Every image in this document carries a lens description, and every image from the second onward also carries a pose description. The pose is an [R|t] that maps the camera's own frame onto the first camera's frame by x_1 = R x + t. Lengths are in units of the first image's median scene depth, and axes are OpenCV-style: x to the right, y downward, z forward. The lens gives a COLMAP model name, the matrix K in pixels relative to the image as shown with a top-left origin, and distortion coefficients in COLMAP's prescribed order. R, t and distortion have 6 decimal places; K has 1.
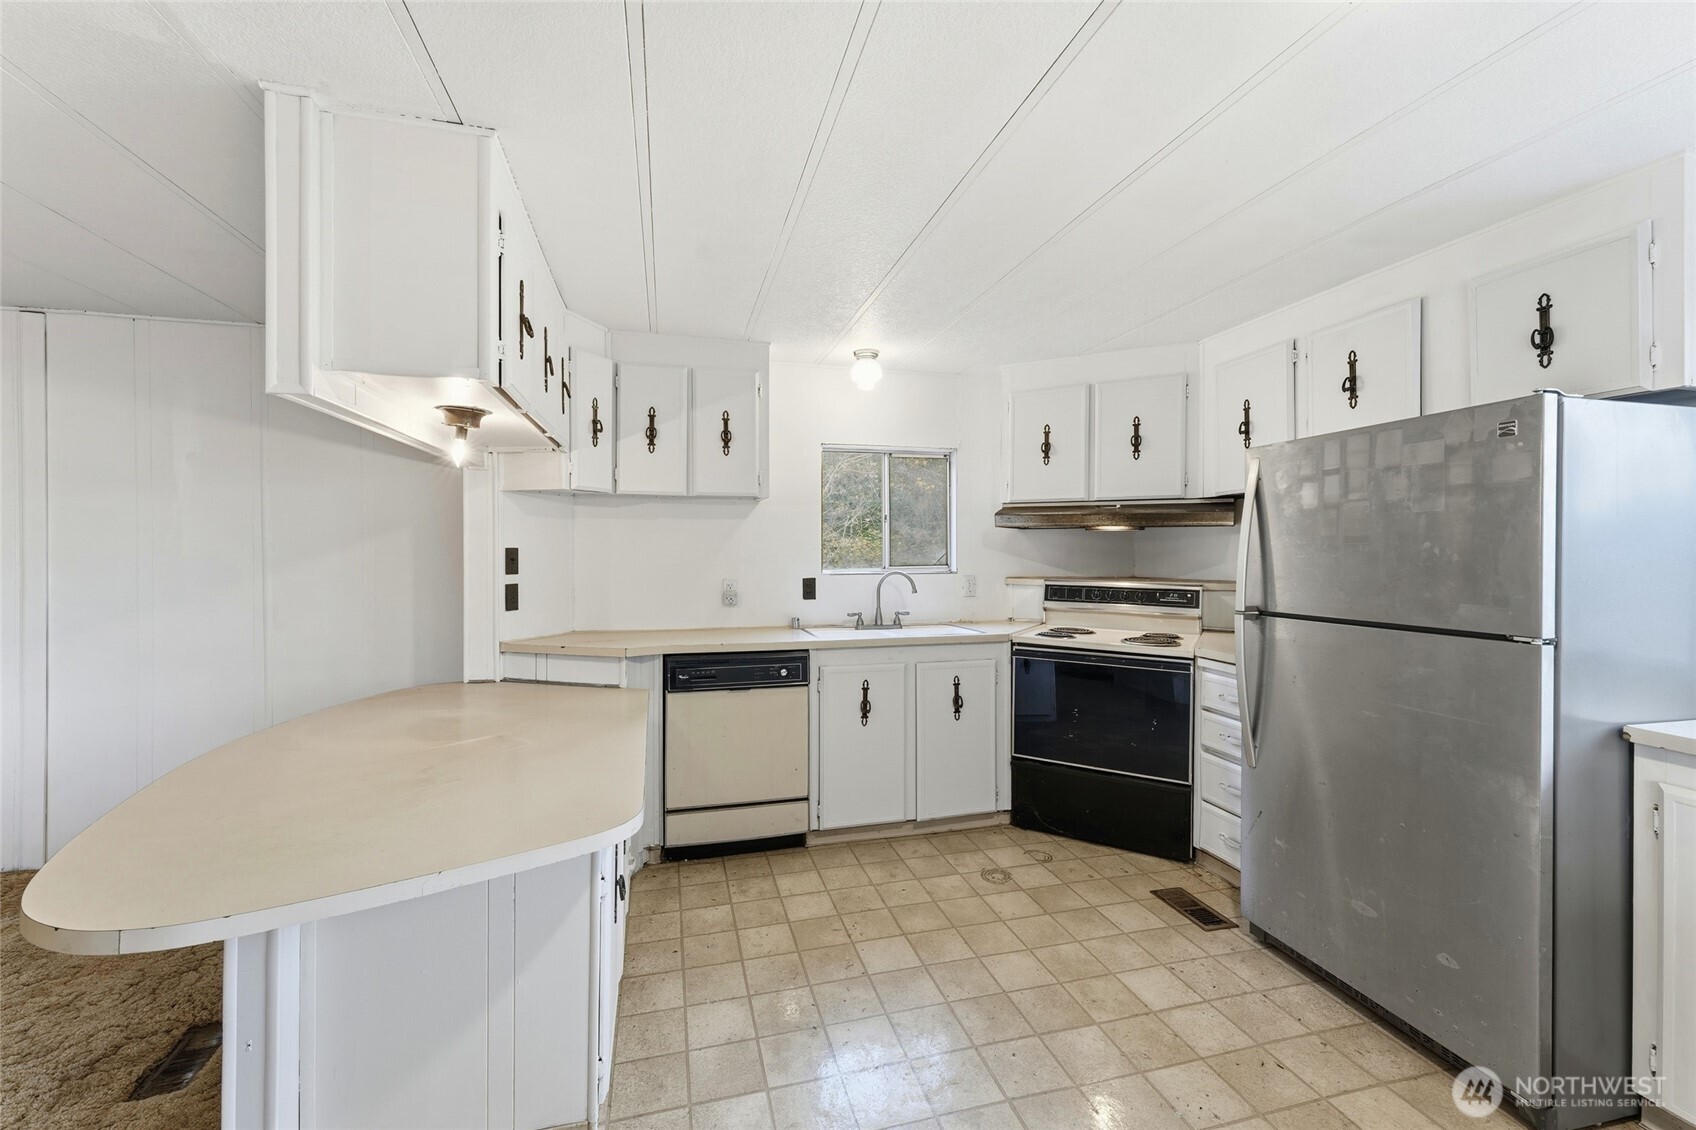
lens RADIAL K [[689.6, 0, 848.8], [0, 689.6, 560.3], [0, 0, 1]] dist [0.002452, -0.000242]
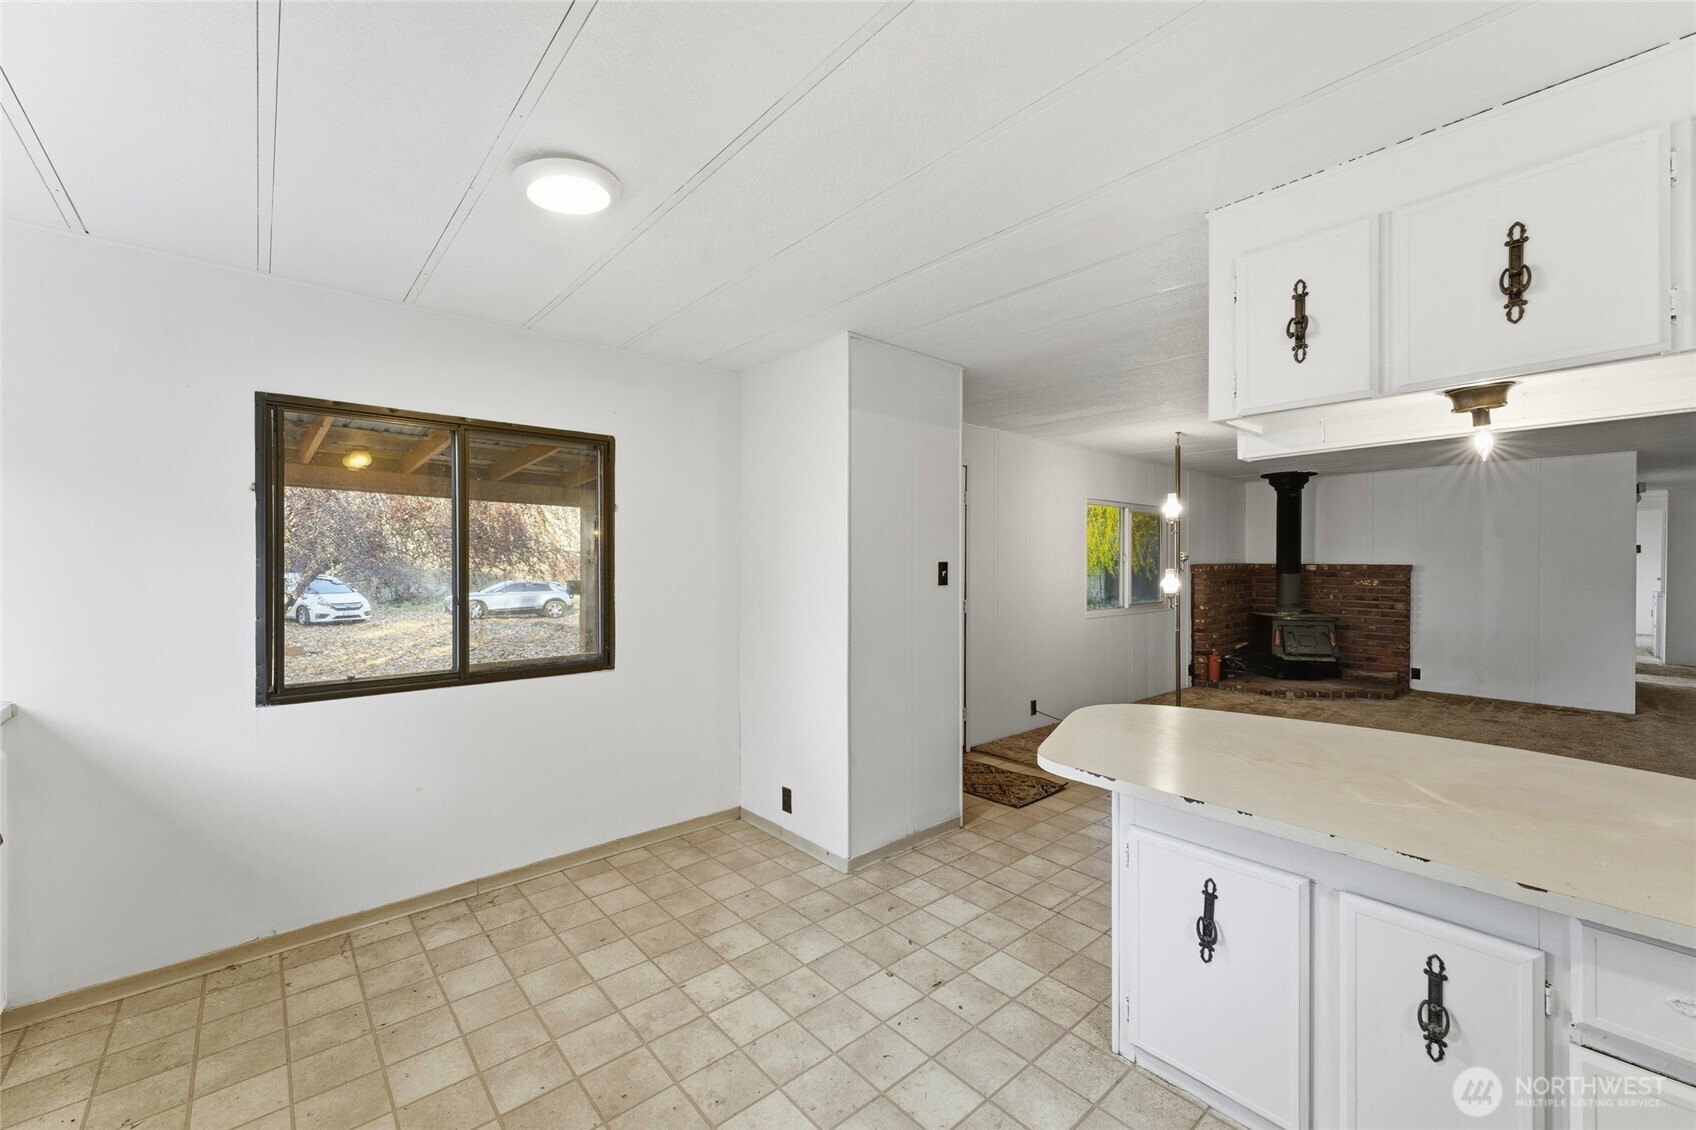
lens RADIAL K [[667.5, 0, 848.0], [0, 667.5, 565.0], [0, 0, 1]] dist [-0.000167, -0.000065]
pose [[-0.894523, -0.000472, -0.447021, 0.282527], [-0.007948, 0.999858, 0.014848, -0.013082], [0.446950, 0.016835, -0.894400, 0.884710]]
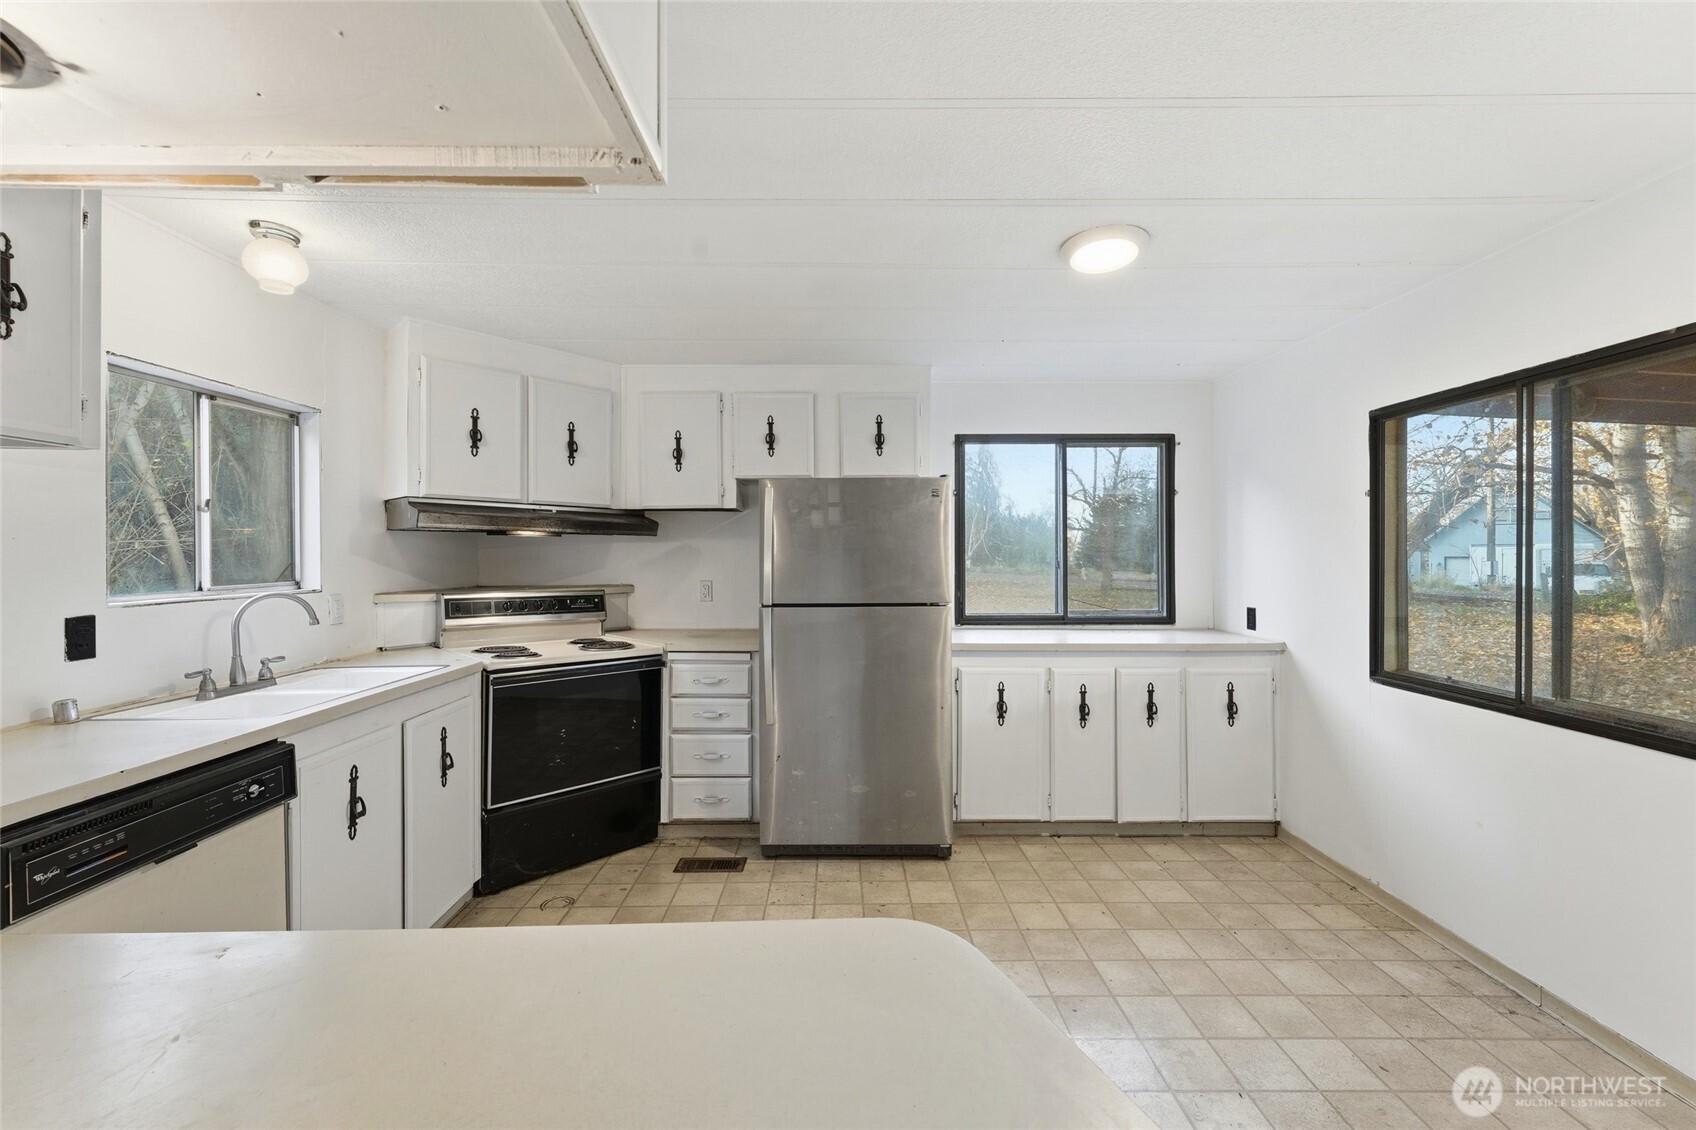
lens RADIAL K [[689.6, 0, 848.8], [0, 689.6, 560.3], [0, 0, 1]] dist [0.002452, -0.000242]
pose [[0.239966, -0.007988, 0.970748, -0.458750], [0.014464, 0.999885, 0.004653, -0.009824], [-0.970673, 0.012924, 0.240054, 0.390699]]
